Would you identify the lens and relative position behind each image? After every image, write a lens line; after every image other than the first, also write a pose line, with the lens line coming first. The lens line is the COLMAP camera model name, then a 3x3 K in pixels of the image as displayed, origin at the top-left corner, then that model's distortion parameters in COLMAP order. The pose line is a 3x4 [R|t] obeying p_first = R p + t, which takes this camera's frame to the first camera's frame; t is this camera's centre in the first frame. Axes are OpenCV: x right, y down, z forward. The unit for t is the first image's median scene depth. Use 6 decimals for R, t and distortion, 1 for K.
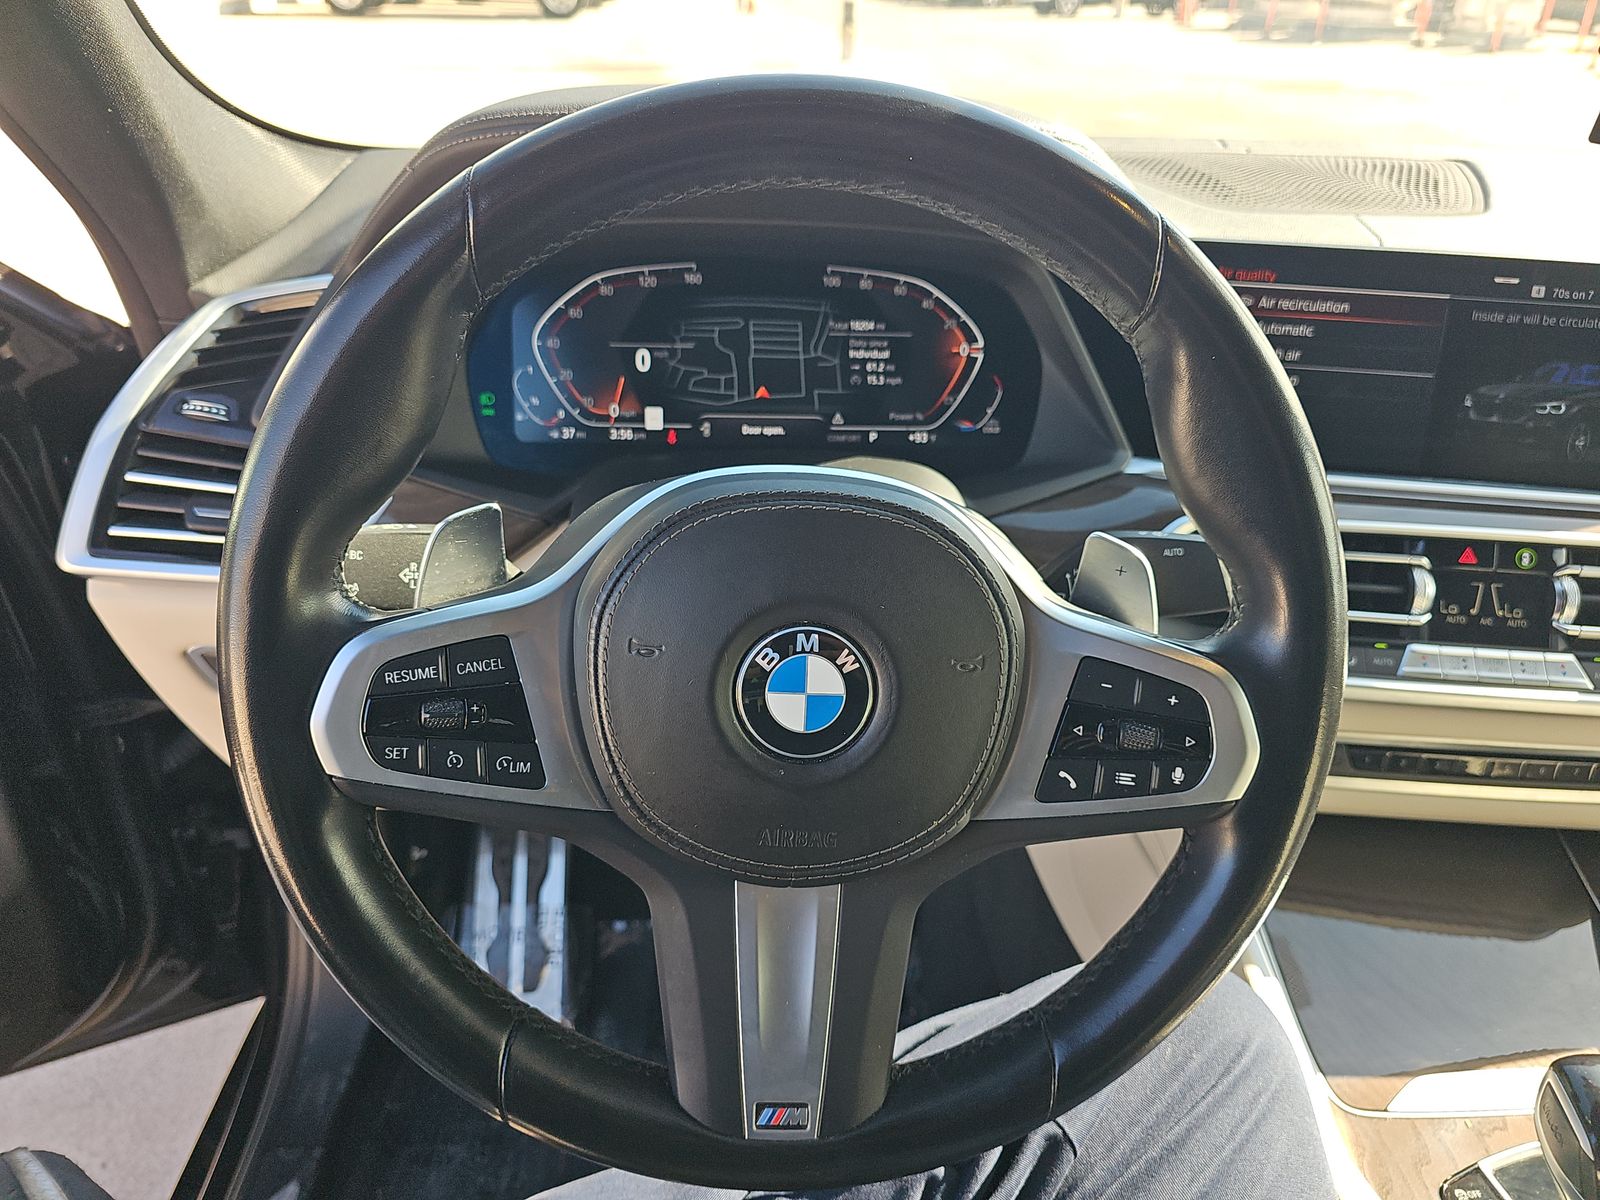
lens RADIAL K [[1102.5, 0, 802.1], [0, 1102.5, 605.6], [0, 0, 1]] dist [0.033330, -0.047561]
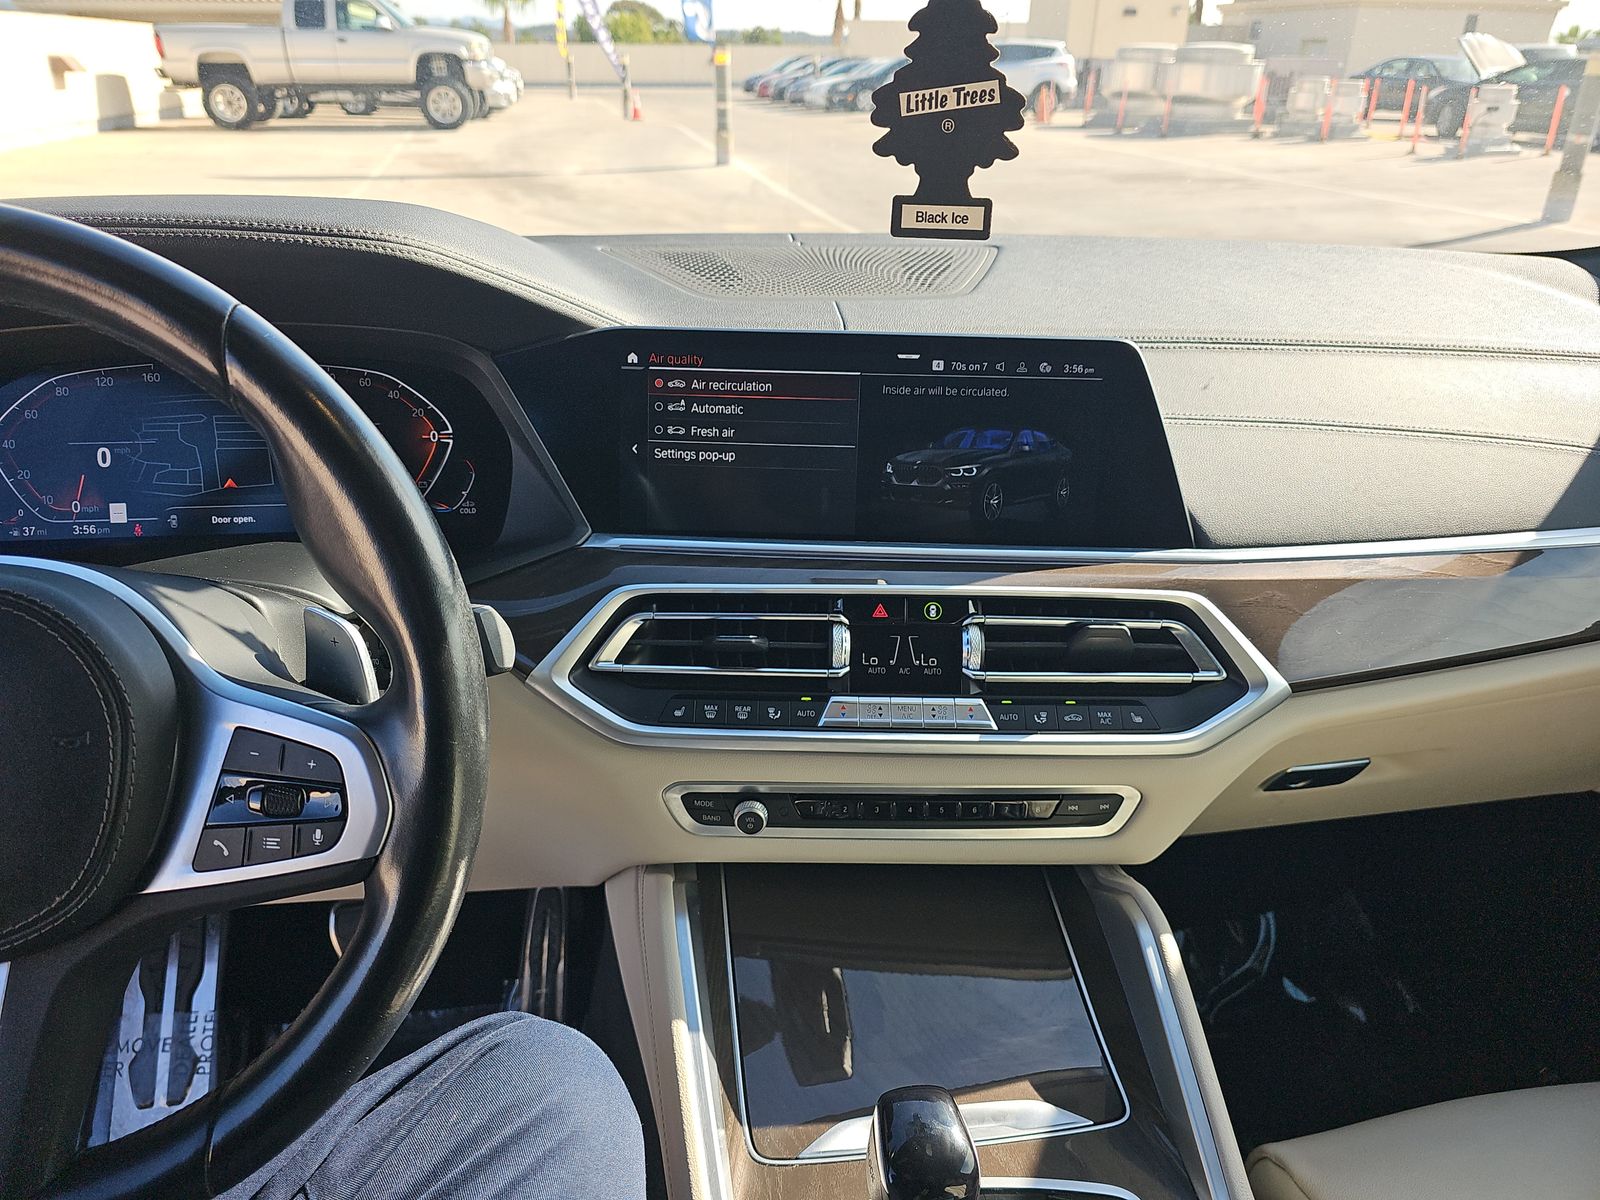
lens RADIAL K [[1093.5, 0, 800.0], [0, 1093.5, 600.0], [0, 0, 1]] dist [0.033917, -0.036552]
pose [[0.996760, -0.046364, 0.065720, 0.420120], [0.051366, 0.995740, -0.076573, 0.020015], [-0.061890, 0.079701, 0.994896, -0.041984]]
